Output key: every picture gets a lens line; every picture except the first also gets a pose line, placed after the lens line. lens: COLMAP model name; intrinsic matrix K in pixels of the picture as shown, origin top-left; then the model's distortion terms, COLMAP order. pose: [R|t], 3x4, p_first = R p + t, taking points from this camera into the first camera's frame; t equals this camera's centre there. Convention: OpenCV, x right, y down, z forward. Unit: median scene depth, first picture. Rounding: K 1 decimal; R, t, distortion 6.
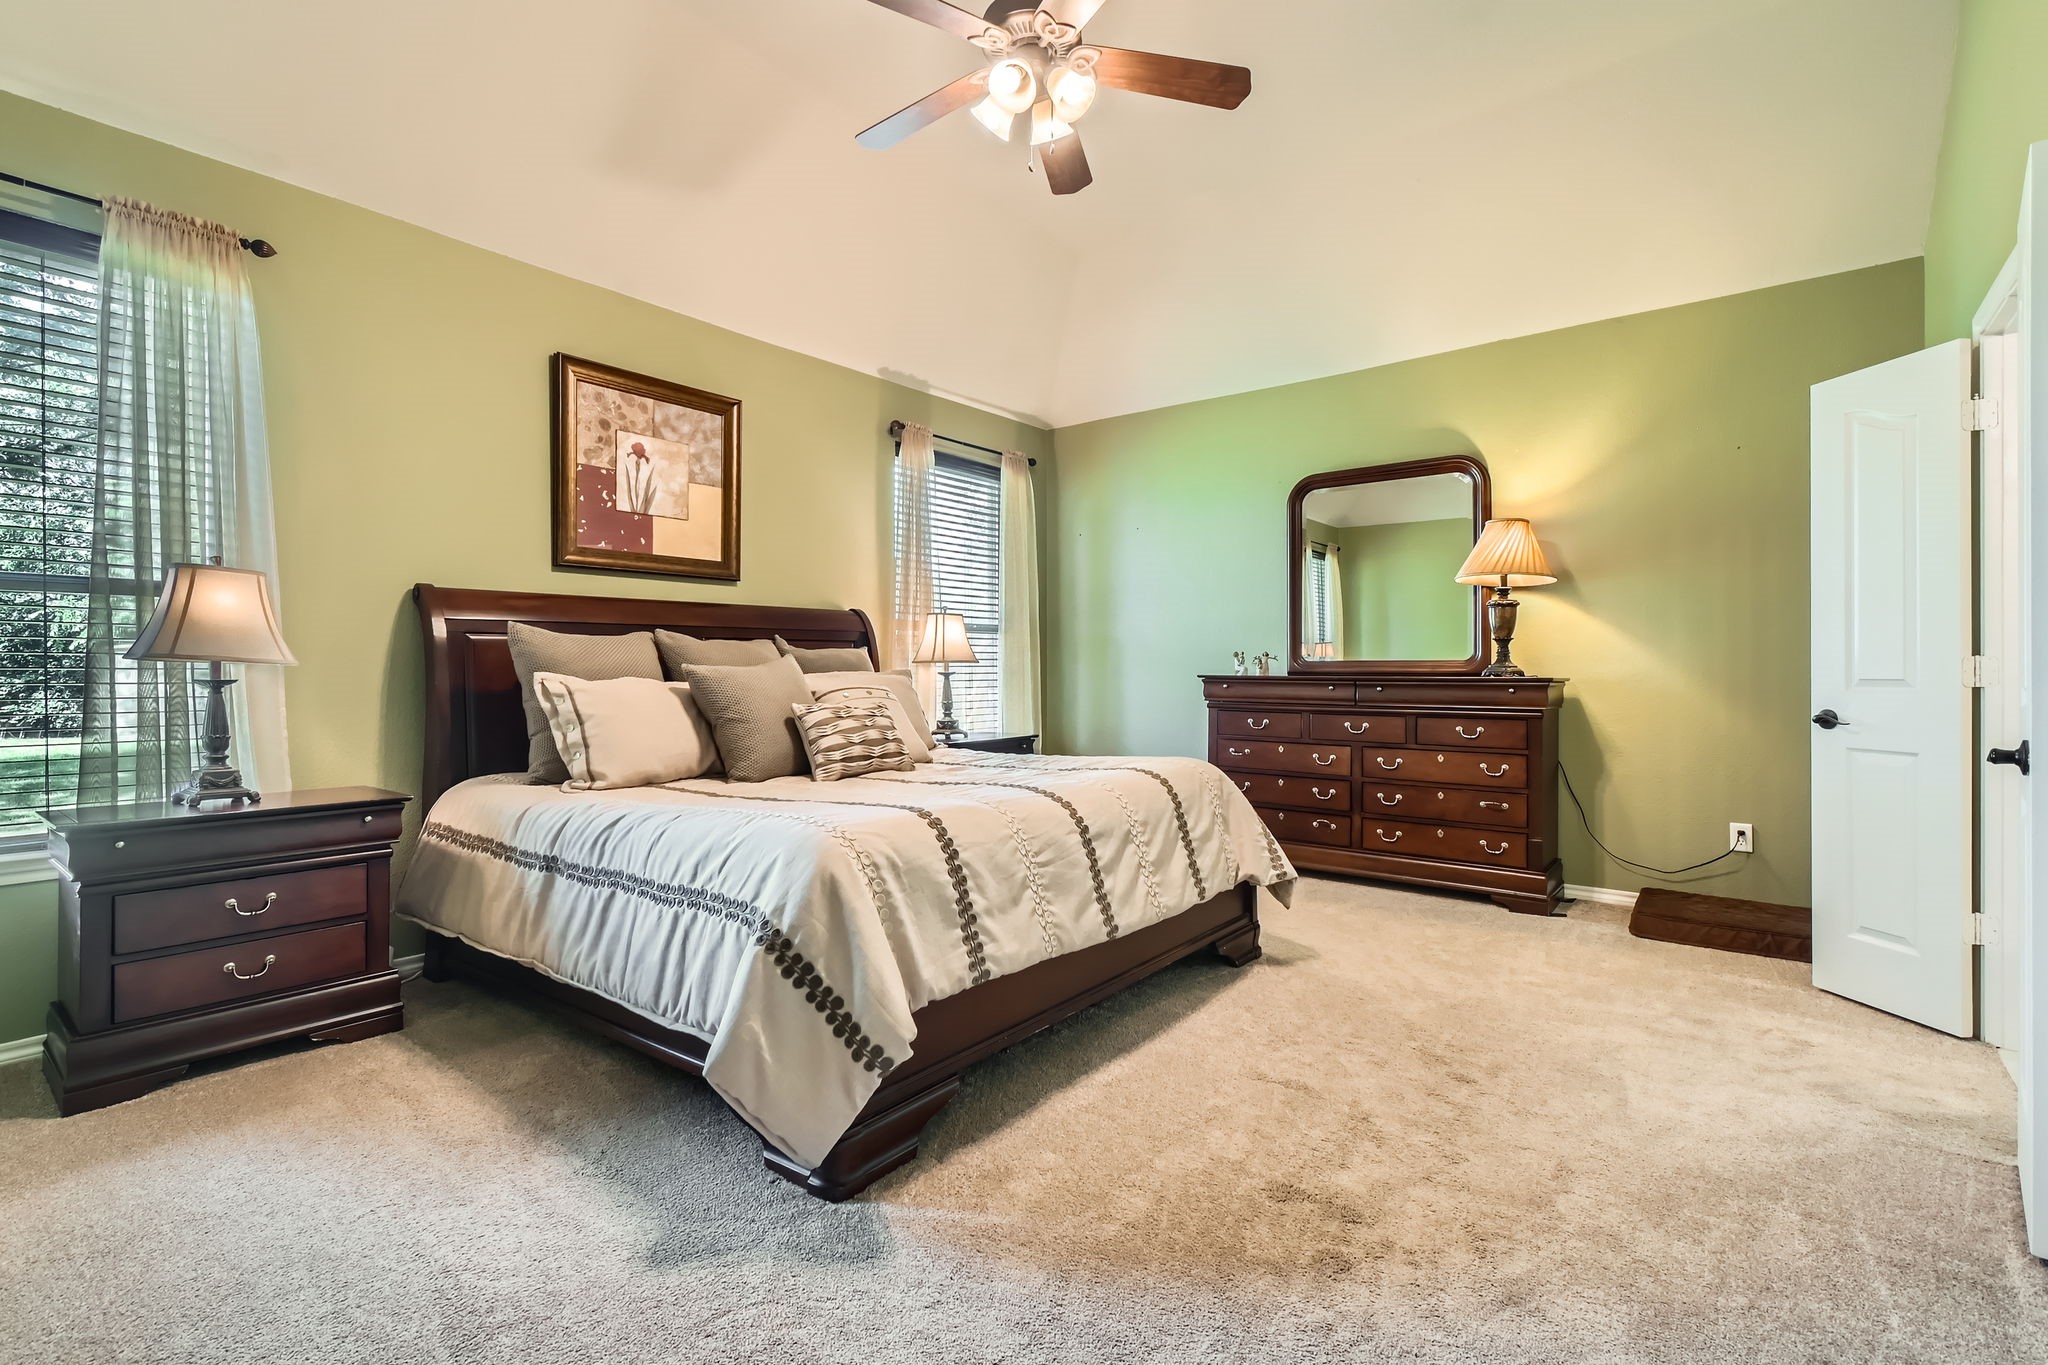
lens RADIAL K [[929.0, 0, 1033.6], [0, 929.0, 664.7], [0, 0, 1]] dist [0.005541, -0.002482]
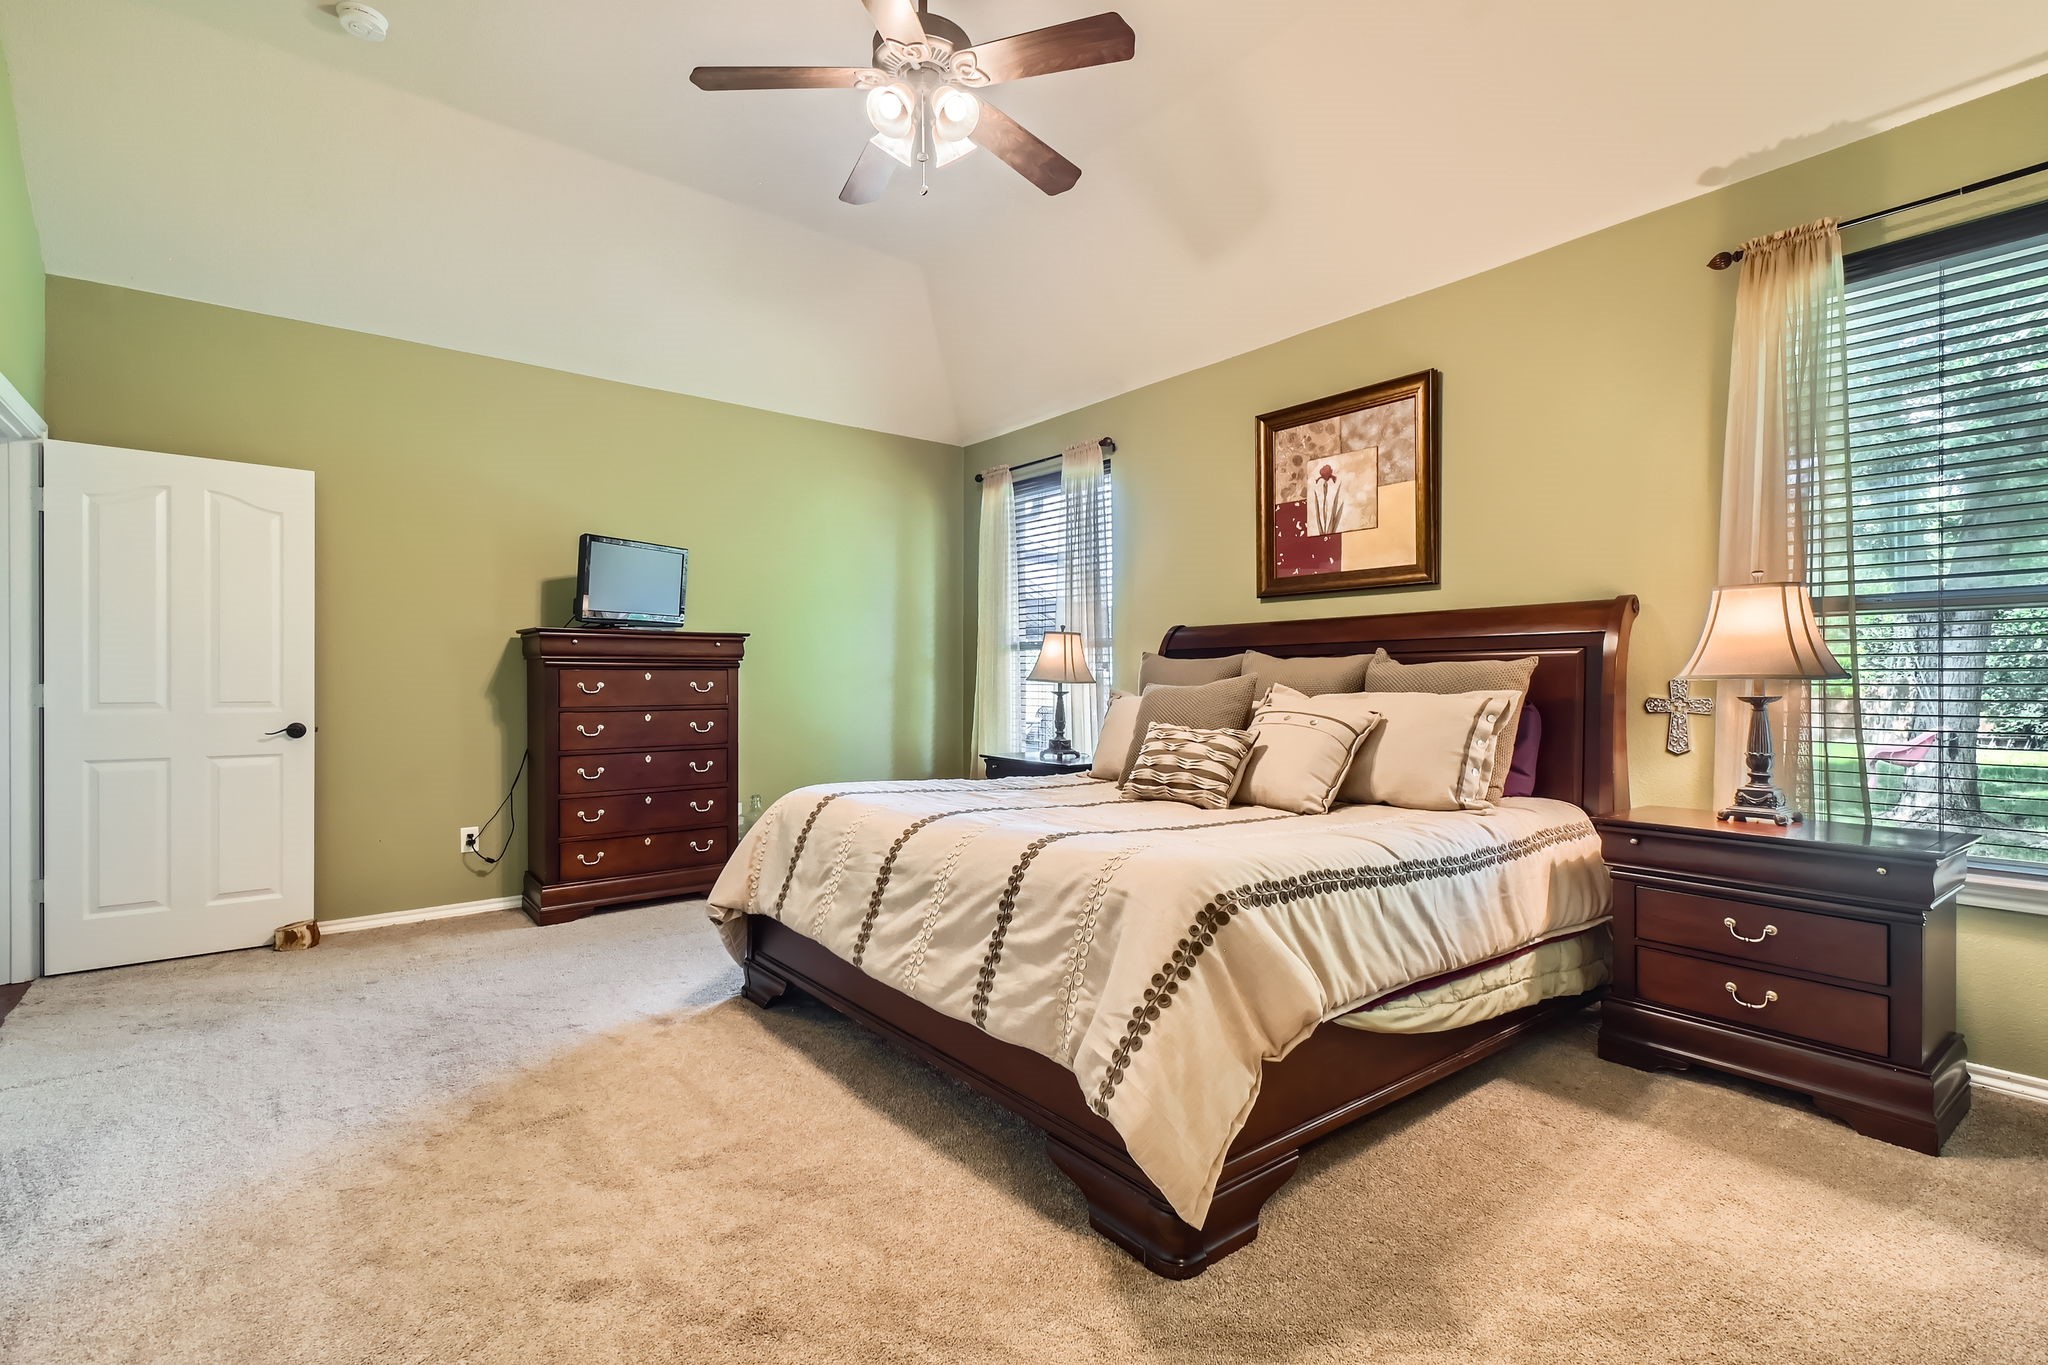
lens RADIAL K [[929.0, 0, 1027.3], [0, 929.0, 697.8], [0, 0, 1]] dist [0.005541, -0.002482]
pose [[-0.225007, 0.017375, -0.974202, 0.660059], [0.002950, 0.999849, 0.017151, -0.002610], [0.974353, 0.000985, -0.225024, 0.931499]]
